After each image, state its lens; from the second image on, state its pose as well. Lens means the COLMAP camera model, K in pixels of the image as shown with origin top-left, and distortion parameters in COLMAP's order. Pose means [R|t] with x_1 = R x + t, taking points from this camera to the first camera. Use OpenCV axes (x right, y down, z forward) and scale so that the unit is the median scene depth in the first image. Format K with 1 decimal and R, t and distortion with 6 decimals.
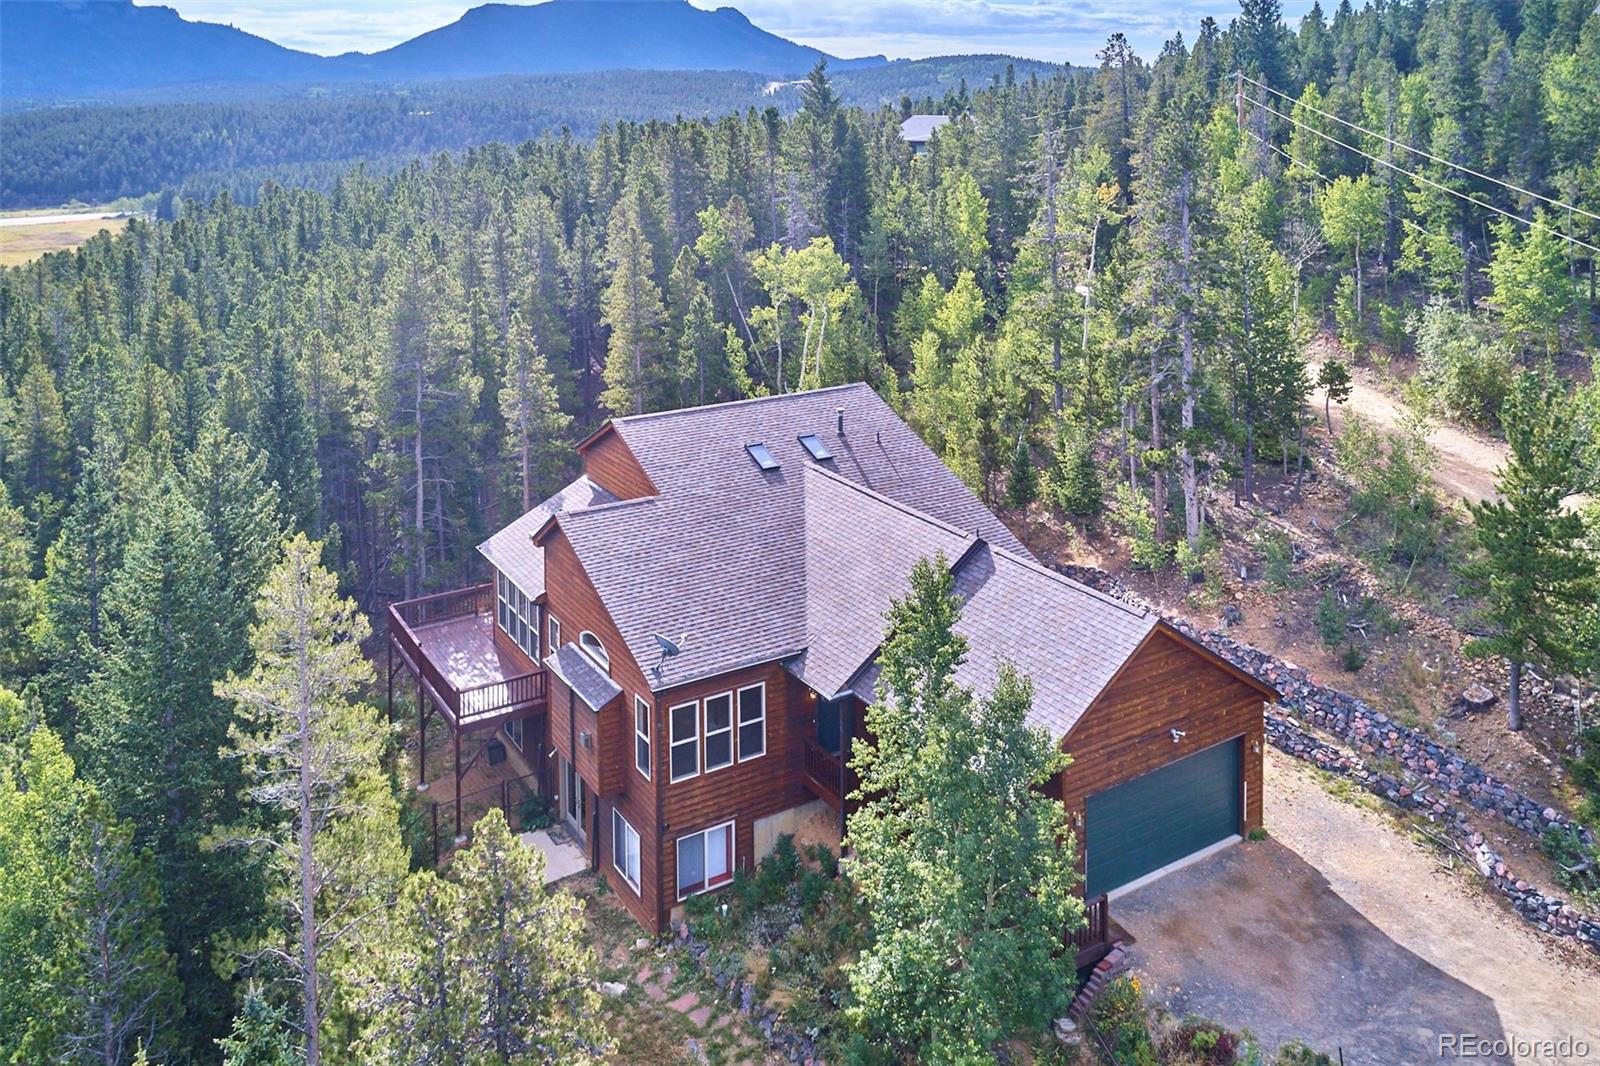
lens RADIAL K [[1636.8, 0, 799.9], [0, 1636.8, 350.7], [0, 0, 1]] dist [-0.022491, -0.007259]
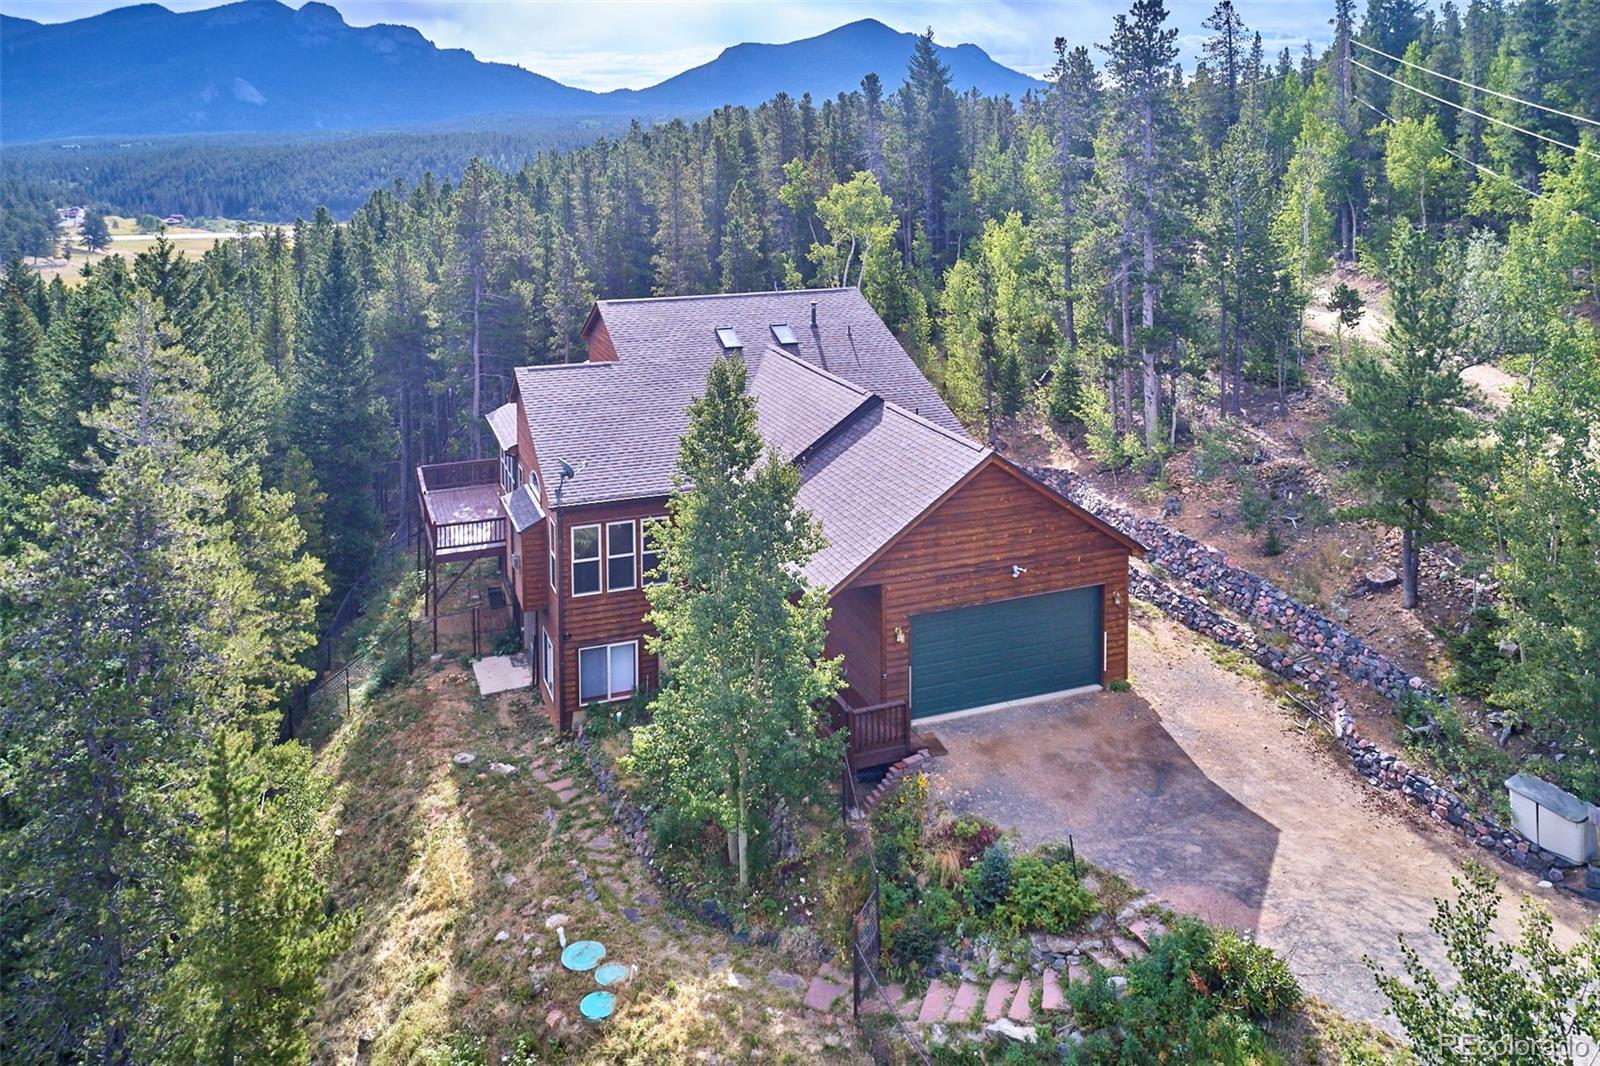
lens RADIAL K [[1544.0, 0, 799.4], [0, 1544.0, 471.6], [0, 0, 1]] dist [-0.025473, -0.010708]
pose [[0.971922, 0.039901, -0.231897, 0.289145], [-0.034841, 0.999058, 0.025879, 0.137285], [0.232711, -0.017073, 0.972396, 0.016860]]
